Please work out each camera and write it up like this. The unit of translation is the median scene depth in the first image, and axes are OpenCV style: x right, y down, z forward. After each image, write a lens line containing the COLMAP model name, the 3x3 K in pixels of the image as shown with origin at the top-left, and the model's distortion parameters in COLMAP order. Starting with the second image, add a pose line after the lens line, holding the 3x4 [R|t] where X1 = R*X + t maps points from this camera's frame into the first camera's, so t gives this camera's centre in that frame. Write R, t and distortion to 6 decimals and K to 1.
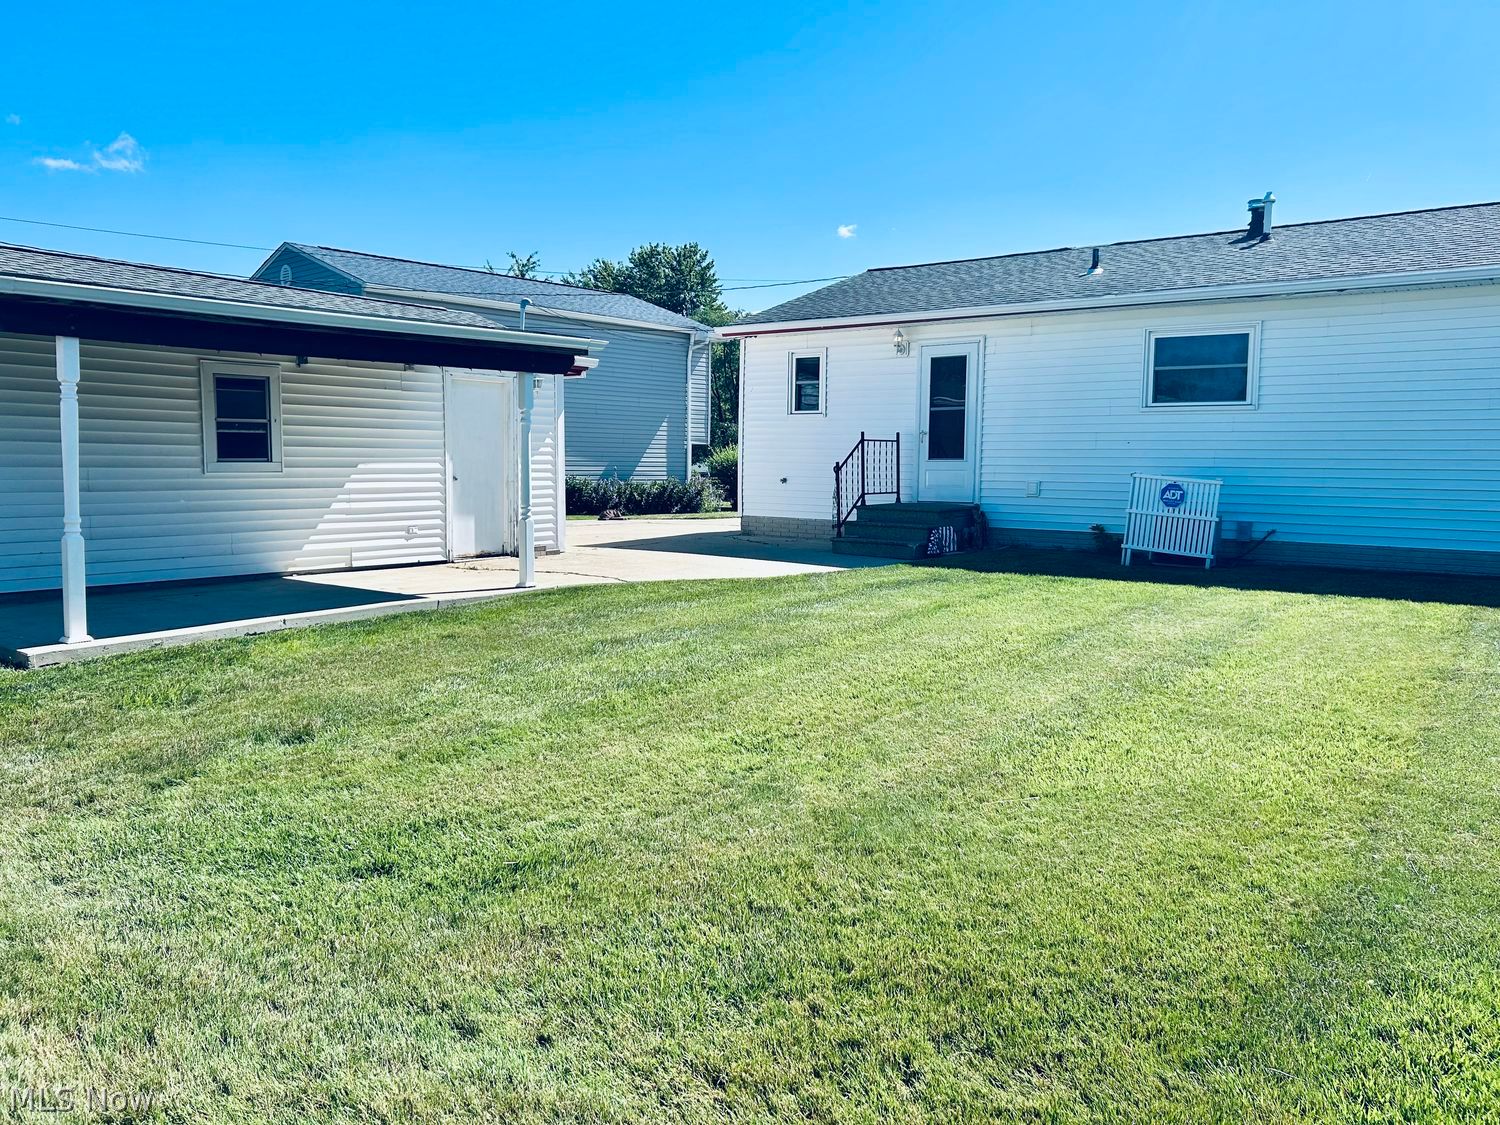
lens RADIAL K [[1129.9, 0, 754.2], [0, 1129.9, 559.2], [0, 0, 1]] dist [0.044976, -0.046428]
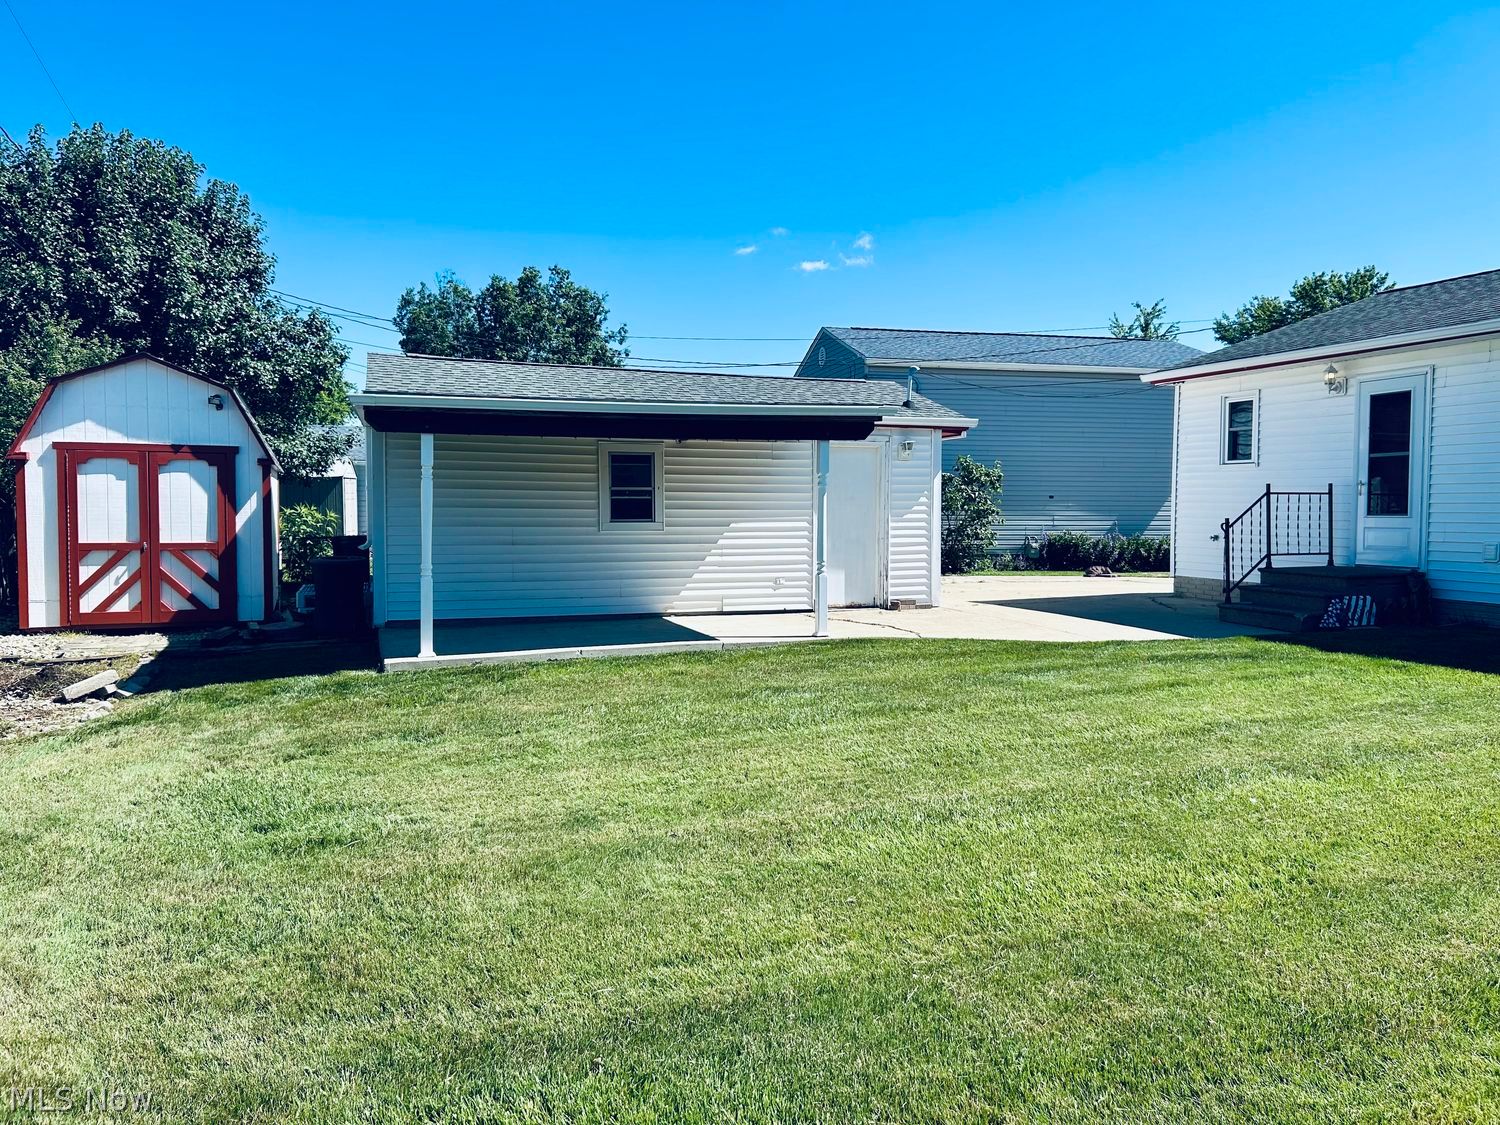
lens RADIAL K [[1129.9, 0, 758.3], [0, 1129.9, 560.8], [0, 0, 1]] dist [0.044976, -0.046428]
pose [[0.834117, 0.019025, -0.551260, 0.358107], [-0.043460, 0.998565, -0.031296, -0.011992], [0.549873, 0.050062, 0.833747, 0.066097]]
